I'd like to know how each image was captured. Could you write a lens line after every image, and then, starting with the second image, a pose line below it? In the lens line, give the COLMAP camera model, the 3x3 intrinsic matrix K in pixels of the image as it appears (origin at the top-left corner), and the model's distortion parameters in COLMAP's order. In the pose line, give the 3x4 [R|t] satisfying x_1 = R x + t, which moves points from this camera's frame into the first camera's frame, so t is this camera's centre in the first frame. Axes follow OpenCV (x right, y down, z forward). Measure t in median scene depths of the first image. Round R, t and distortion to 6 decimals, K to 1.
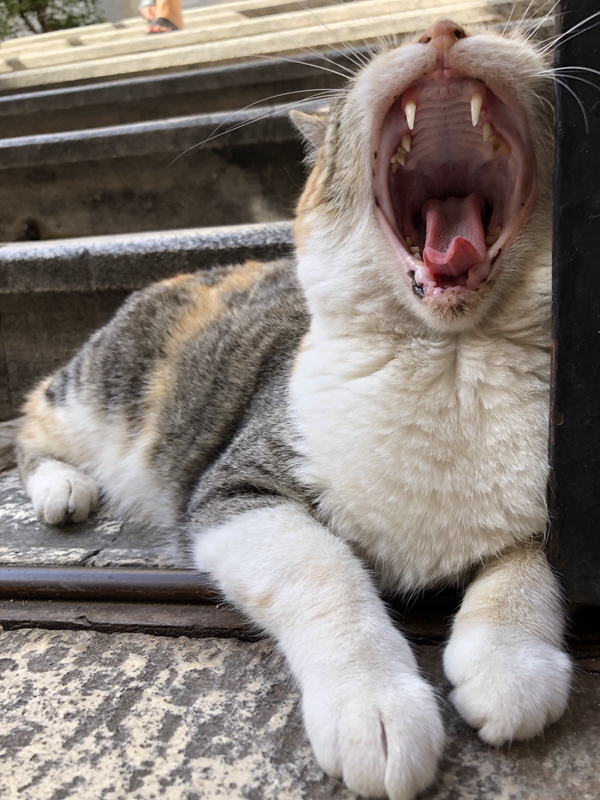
lens RADIAL K [[683.3, 0, 300.0], [0, 683.3, 400.0], [0, 0, 1]] dist [-0.000584, -0.009236]
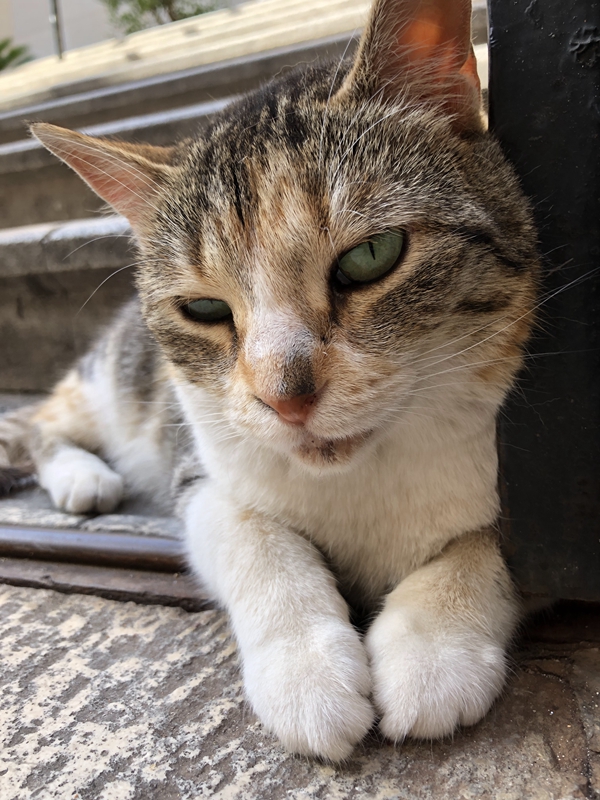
lens RADIAL K [[690.1, 0, 300.0], [0, 690.1, 400.0], [0, 0, 1]] dist [-0.003098, -0.014071]
pose [[0.982307, 0.017653, -0.186444, 0.269145], [-0.014316, 0.999713, 0.019229, 0.037828], [0.186730, -0.016220, 0.982277, 0.088324]]
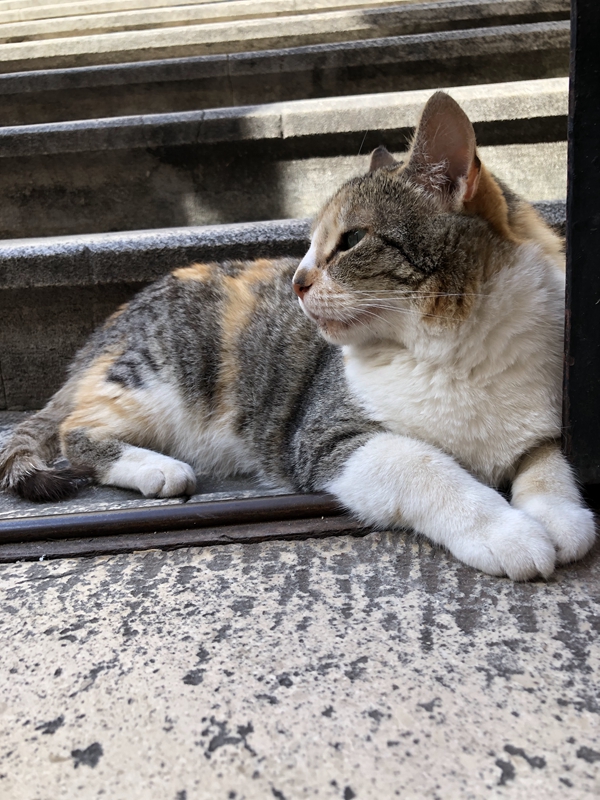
lens RADIAL K [[683.3, 0, 300.0], [0, 683.3, 400.0], [0, 0, 1]] dist [-0.000584, -0.009236]
pose [[0.977765, -0.056509, 0.201948, -0.493102], [0.053013, 0.998336, 0.022681, 0.043700], [-0.202893, -0.011471, 0.979134, -0.348256]]
